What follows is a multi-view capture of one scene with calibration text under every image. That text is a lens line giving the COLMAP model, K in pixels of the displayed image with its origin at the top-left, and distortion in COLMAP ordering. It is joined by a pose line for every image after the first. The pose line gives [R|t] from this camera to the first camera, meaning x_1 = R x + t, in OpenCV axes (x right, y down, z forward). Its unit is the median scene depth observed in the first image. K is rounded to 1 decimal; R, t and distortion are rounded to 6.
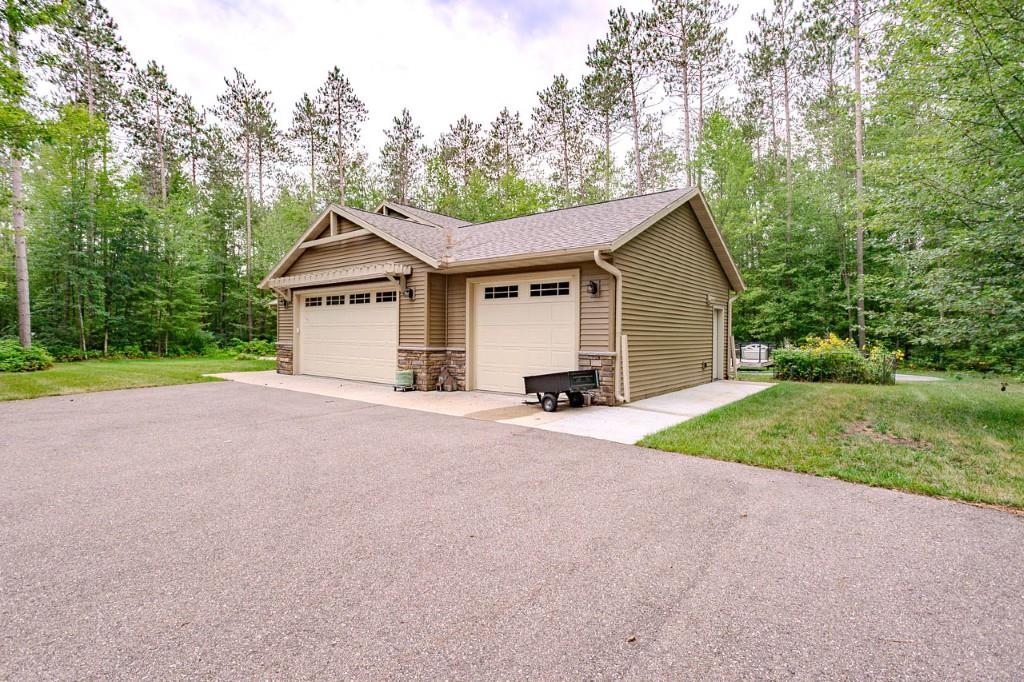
lens RADIAL K [[492.9, 0, 514.7], [0, 492.9, 337.5], [0, 0, 1]] dist [0.001269, 0.001077]
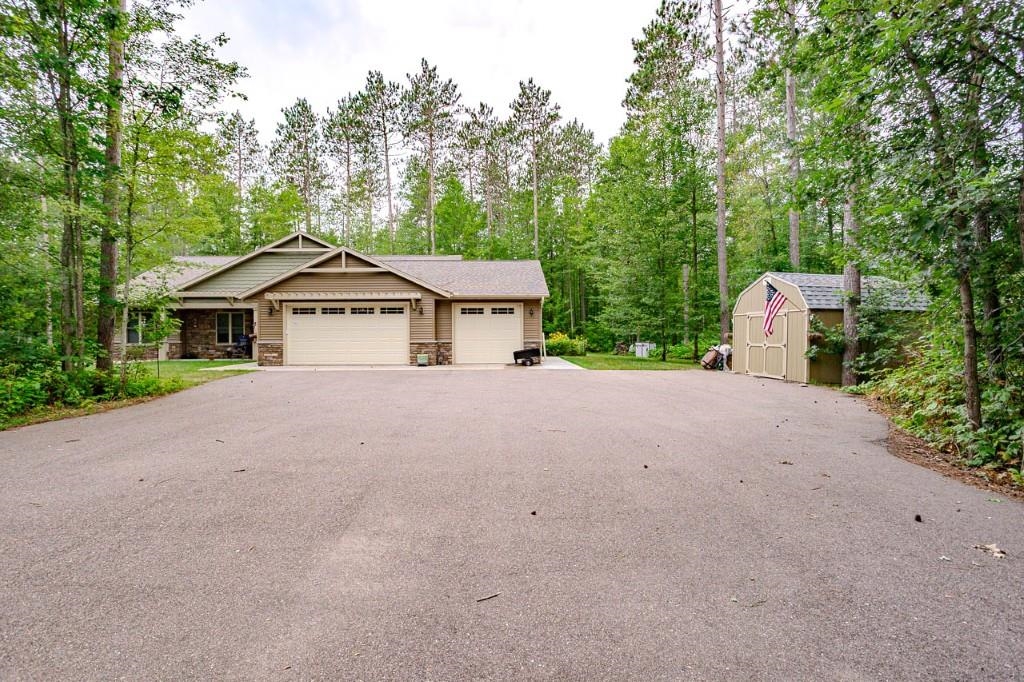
lens RADIAL K [[492.9, 0, 504.1], [0, 492.9, 342.7], [0, 0, 1]] dist [0.001269, 0.001077]
pose [[0.774280, -0.018968, 0.632559, -1.092084], [0.014905, 0.999820, 0.011736, 0.008653], [-0.632668, 0.000342, 0.774423, -0.526208]]
